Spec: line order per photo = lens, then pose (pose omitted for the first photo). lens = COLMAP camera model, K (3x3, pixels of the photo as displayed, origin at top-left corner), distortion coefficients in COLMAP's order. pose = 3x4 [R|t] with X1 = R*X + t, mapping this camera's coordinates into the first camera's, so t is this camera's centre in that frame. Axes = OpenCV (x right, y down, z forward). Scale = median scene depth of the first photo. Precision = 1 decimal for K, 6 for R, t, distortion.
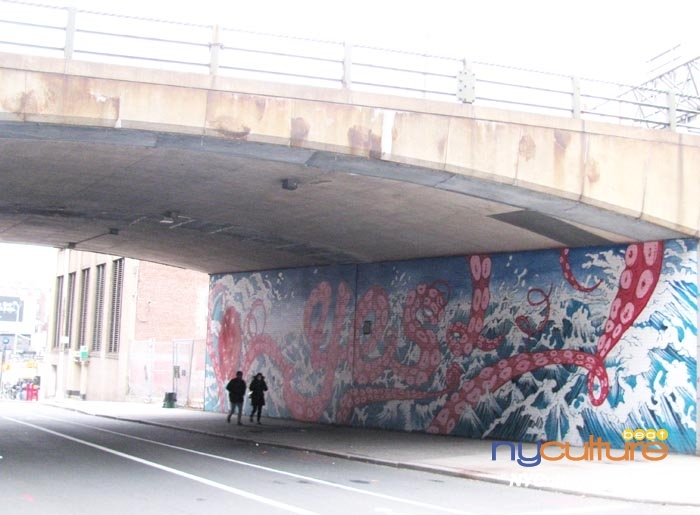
lens RADIAL K [[723.1, 0, 350.0], [0, 723.1, 257.5], [0, 0, 1]] dist [-0.130091, 0.008186]
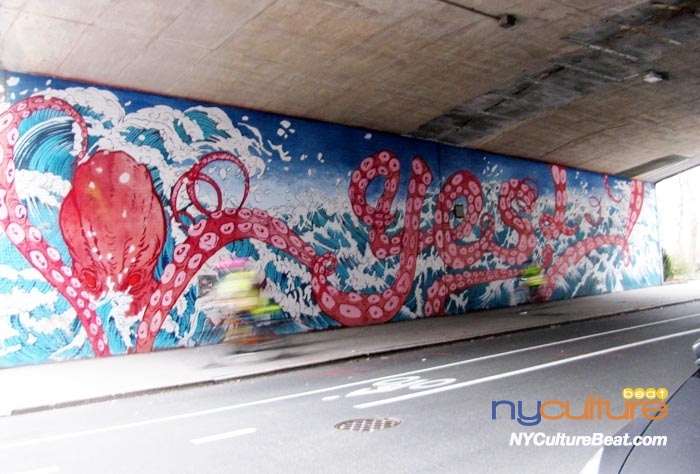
lens RADIAL K [[725.6, 0, 350.0], [0, 725.6, 237.0], [0, 0, 1]] dist [-0.127249, -0.000551]
pose [[-0.036718, 0.068495, 0.996976, -1.112268], [-0.080983, 0.994163, -0.071284, 0.250570], [-0.996039, -0.083356, -0.030957, 1.379595]]
